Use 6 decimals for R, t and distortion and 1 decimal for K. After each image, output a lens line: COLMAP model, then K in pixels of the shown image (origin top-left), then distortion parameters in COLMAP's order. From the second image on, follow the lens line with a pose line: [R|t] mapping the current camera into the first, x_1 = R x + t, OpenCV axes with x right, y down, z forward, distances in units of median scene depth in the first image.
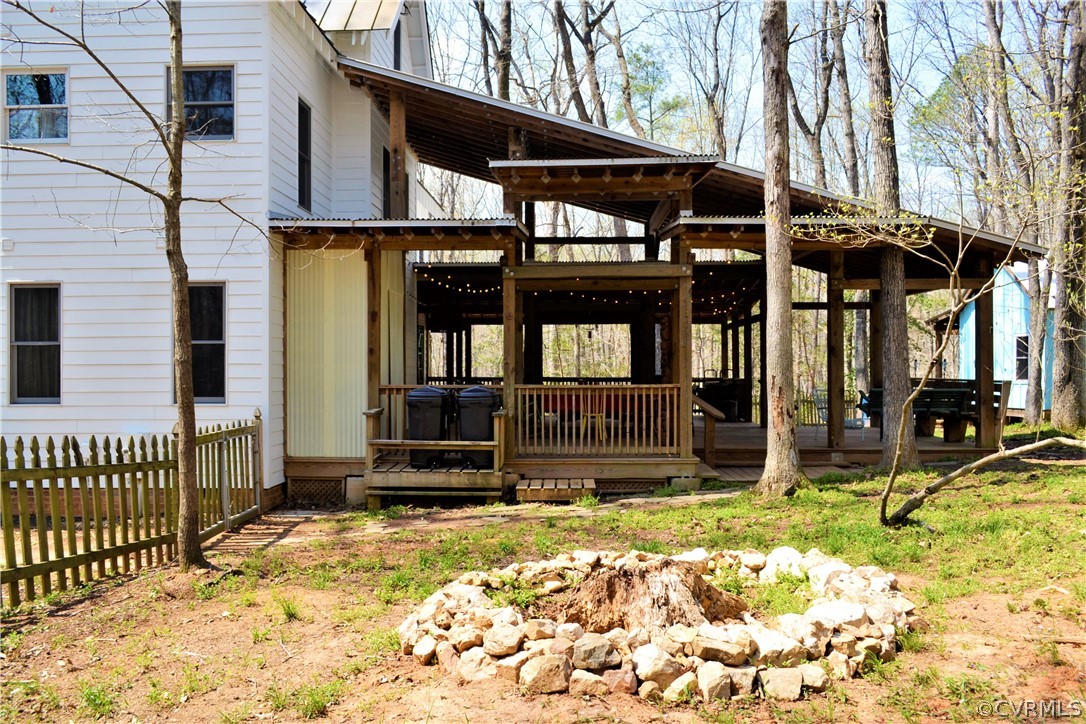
lens RADIAL K [[861.9, 0, 542.7], [0, 861.9, 363.4], [0, 0, 1]] dist [-0.008844, -0.002859]
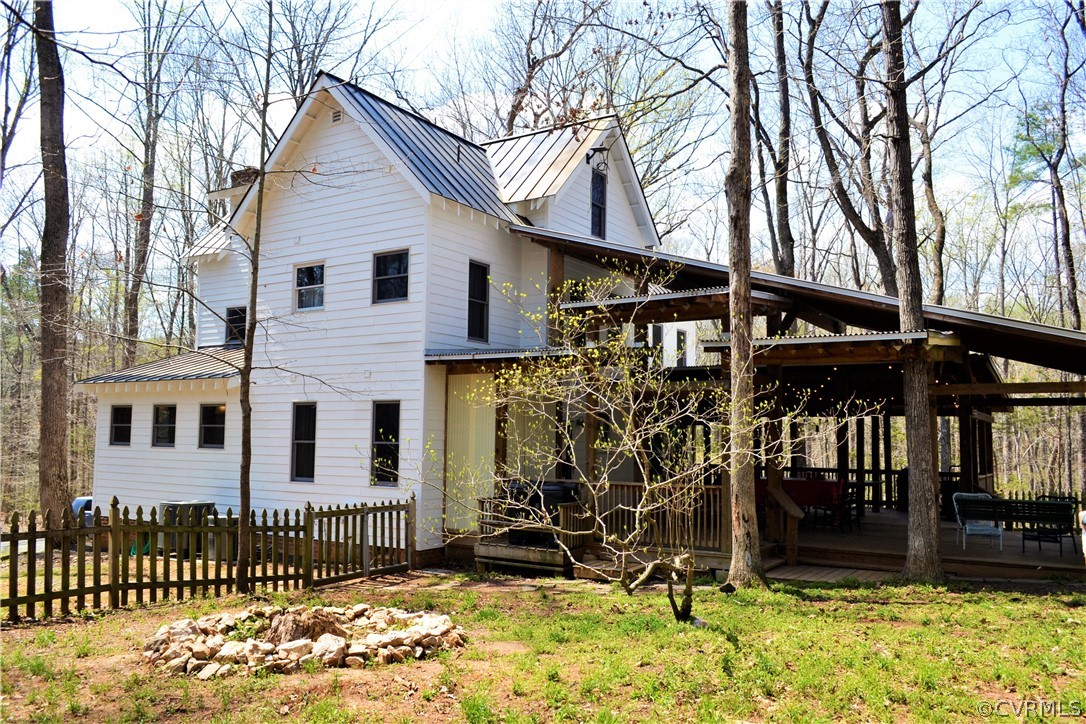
lens RADIAL K [[861.9, 0, 568.4], [0, 861.9, 364.4], [0, 0, 1]] dist [-0.008844, -0.002859]
pose [[0.864625, -0.029363, -0.501560, 0.584546], [-0.014180, 0.996467, -0.082781, -0.040074], [0.502218, 0.078686, 0.861153, -0.086356]]
